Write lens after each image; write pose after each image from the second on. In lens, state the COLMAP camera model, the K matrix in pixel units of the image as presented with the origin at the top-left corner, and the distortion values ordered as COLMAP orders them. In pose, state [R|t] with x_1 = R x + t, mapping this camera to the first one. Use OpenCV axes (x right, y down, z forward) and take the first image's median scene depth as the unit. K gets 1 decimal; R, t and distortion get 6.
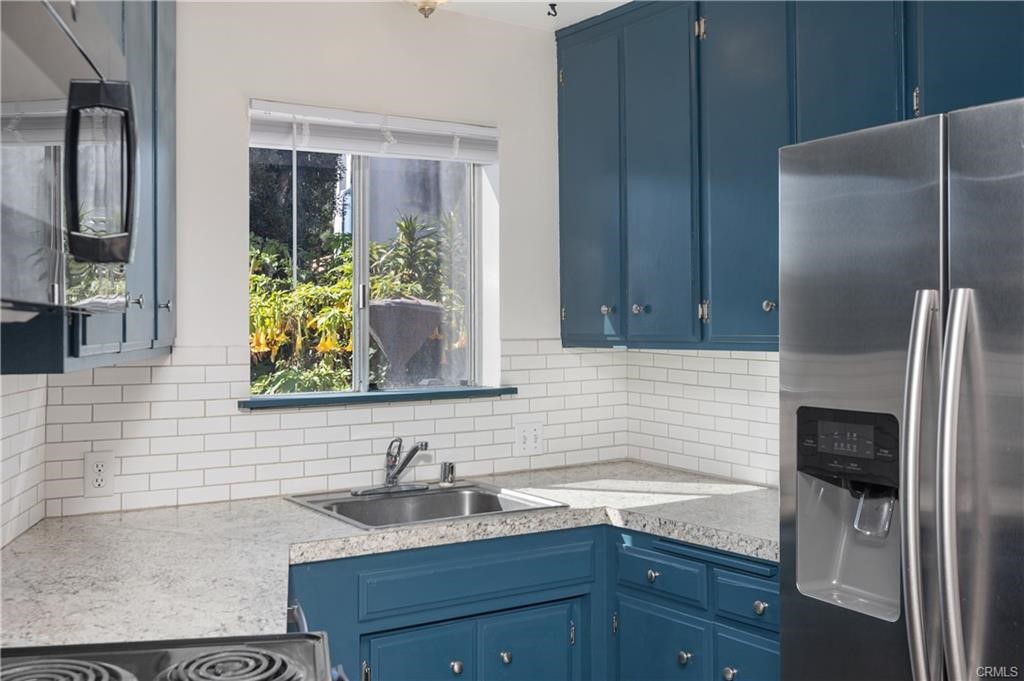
lens RADIAL K [[1023.0, 0, 517.1], [0, 1023.0, 322.4], [0, 0, 1]] dist [-0.009011, -0.002566]
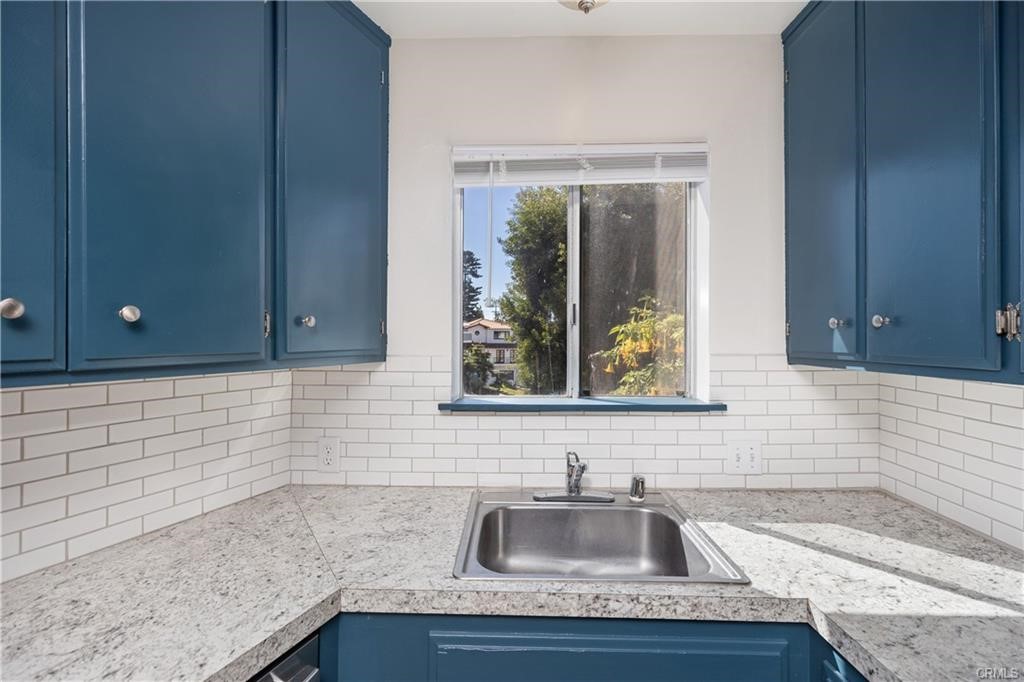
lens RADIAL K [[464.6, 0, 506.8], [0, 464.6, 336.7], [0, 0, 1]] dist [0.000736, -0.000162]
pose [[0.812651, 0.004208, -0.582735, 0.099464], [-0.002515, 0.999990, 0.003714, -0.002001], [0.582745, -0.001553, 0.812654, 0.591703]]
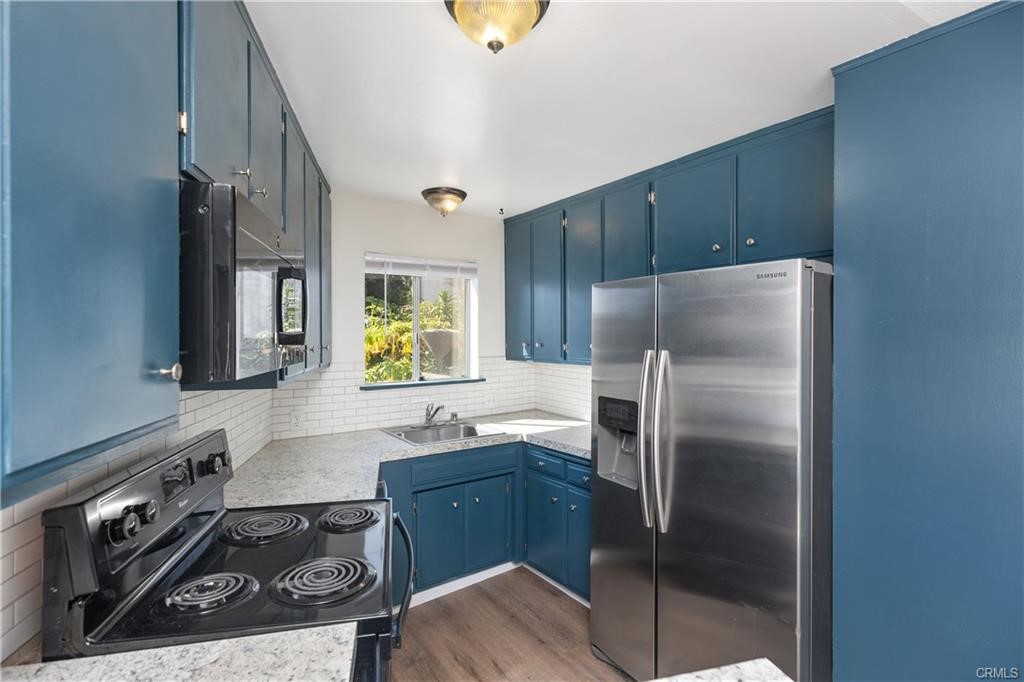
lens RADIAL K [[468.5, 0, 512.0], [0, 468.5, 341.0], [0, 0, 1]] dist [0.000273, 0.000045]
pose [[0.999514, 0.002691, 0.031057, 0.029731], [-0.003176, 0.999873, 0.015592, -0.040521], [-0.031011, -0.015683, 0.999396, -0.041424]]
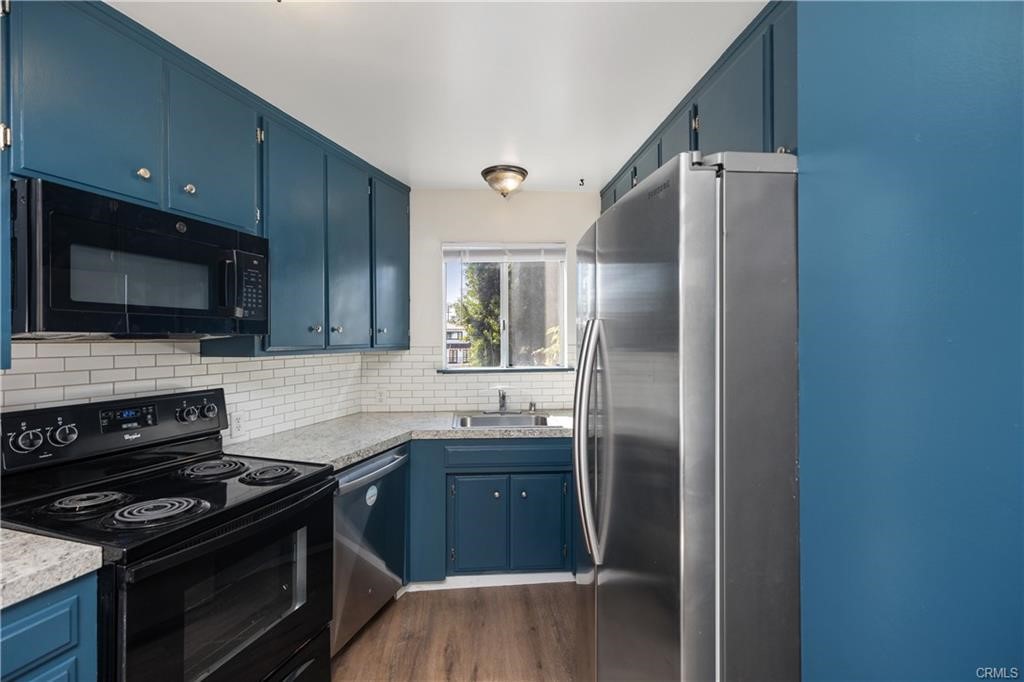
lens RADIAL K [[468.5, 0, 512.0], [0, 468.5, 341.0], [0, 0, 1]] dist [0.000273, 0.000045]
pose [[0.872944, 0.002719, -0.487813, 0.401493], [0.003983, 0.999911, 0.012702, -0.003747], [0.487805, -0.013031, 0.872856, 0.127437]]
